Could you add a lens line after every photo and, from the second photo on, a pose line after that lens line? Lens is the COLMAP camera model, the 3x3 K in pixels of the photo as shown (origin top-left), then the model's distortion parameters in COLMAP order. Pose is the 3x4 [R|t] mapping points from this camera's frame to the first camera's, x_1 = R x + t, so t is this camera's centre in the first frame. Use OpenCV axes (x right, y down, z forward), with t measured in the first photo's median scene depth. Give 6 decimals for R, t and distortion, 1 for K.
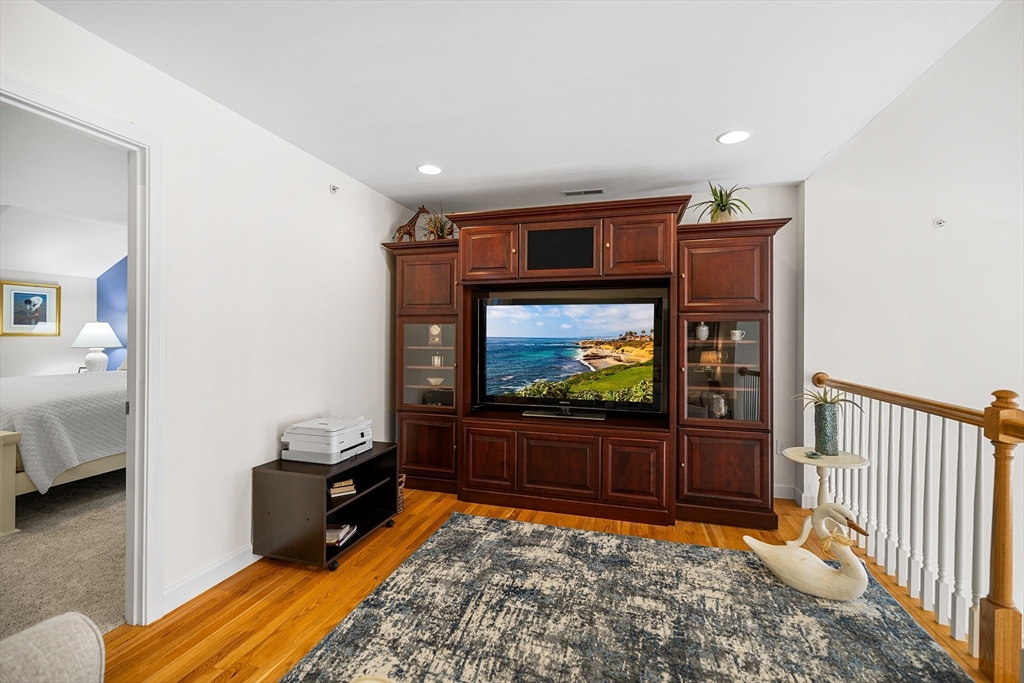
lens RADIAL K [[430.3, 0, 510.0], [0, 430.3, 337.1], [0, 0, 1]] dist [-0.000930, -0.000858]
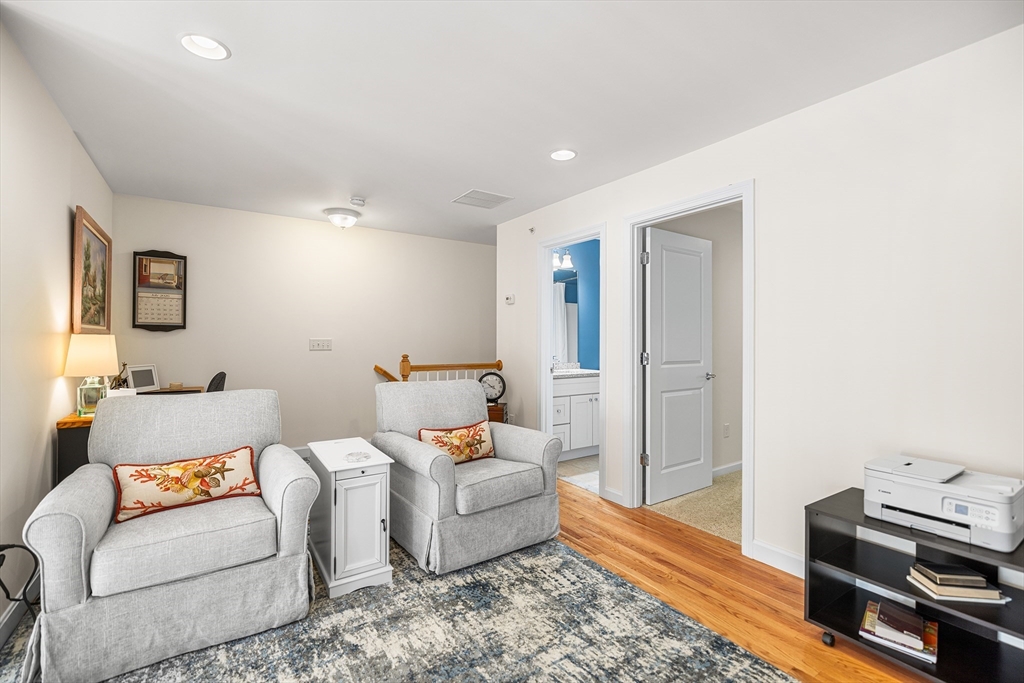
lens RADIAL K [[459.0, 0, 512.0], [0, 459.0, 340.3], [0, 0, 1]] dist [0.002570, 0.000310]
pose [[-0.636746, -0.011479, -0.770988, 0.631944], [-0.013188, 0.999905, -0.003996, 0.024849], [0.770961, 0.007623, -0.636837, 1.211965]]
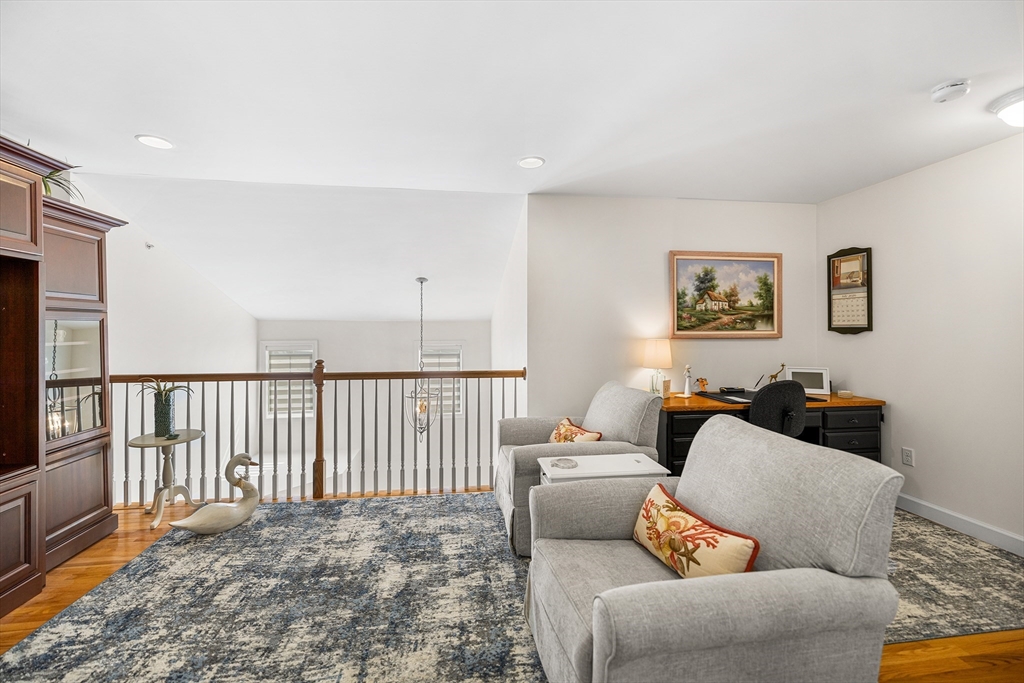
lens RADIAL K [[430.3, 0, 502.2], [0, 430.3, 327.8], [0, 0, 1]] dist [-0.000930, -0.000858]
pose [[-0.398386, -0.003697, 0.917210, -0.898705], [0.001362, 0.999988, 0.004622, -0.033626], [-0.917217, 0.003091, -0.398377, 0.785586]]
